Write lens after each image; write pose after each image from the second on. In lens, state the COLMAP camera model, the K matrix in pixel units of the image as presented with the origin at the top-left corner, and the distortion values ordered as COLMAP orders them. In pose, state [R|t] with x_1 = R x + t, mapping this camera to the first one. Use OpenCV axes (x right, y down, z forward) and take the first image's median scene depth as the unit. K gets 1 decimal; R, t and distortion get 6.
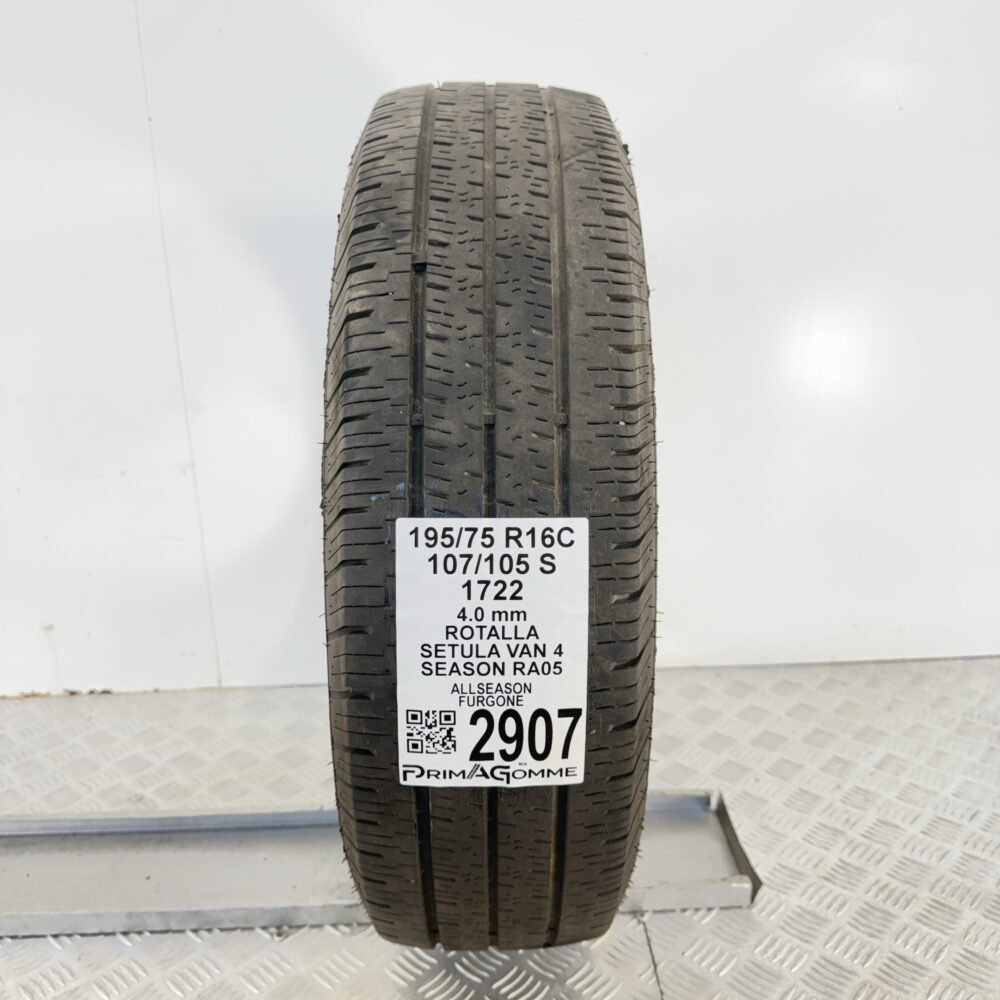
lens RADIAL K [[890.6, 0, 500.0], [0, 890.6, 500.0], [0, 0, 1]] dist [0.091925, -0.001137]
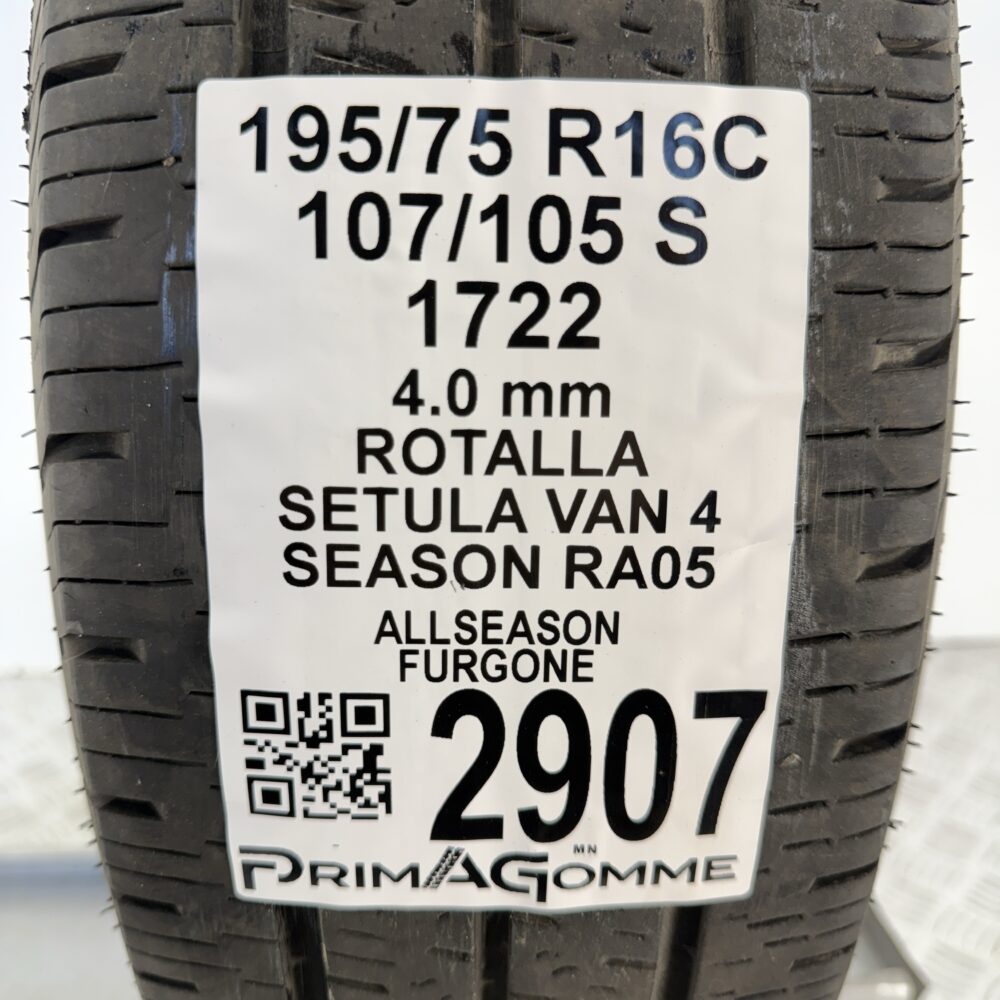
lens RADIAL K [[1032.6, 0, 500.0], [0, 1032.6, 500.0], [0, 0, 1]] dist [0.127982, -0.480352]
pose [[0.999933, 0.008919, 0.007392, -0.012056], [-0.009109, 0.999620, 0.026017, 0.154569], [-0.007158, -0.026082, 0.999634, 0.623462]]
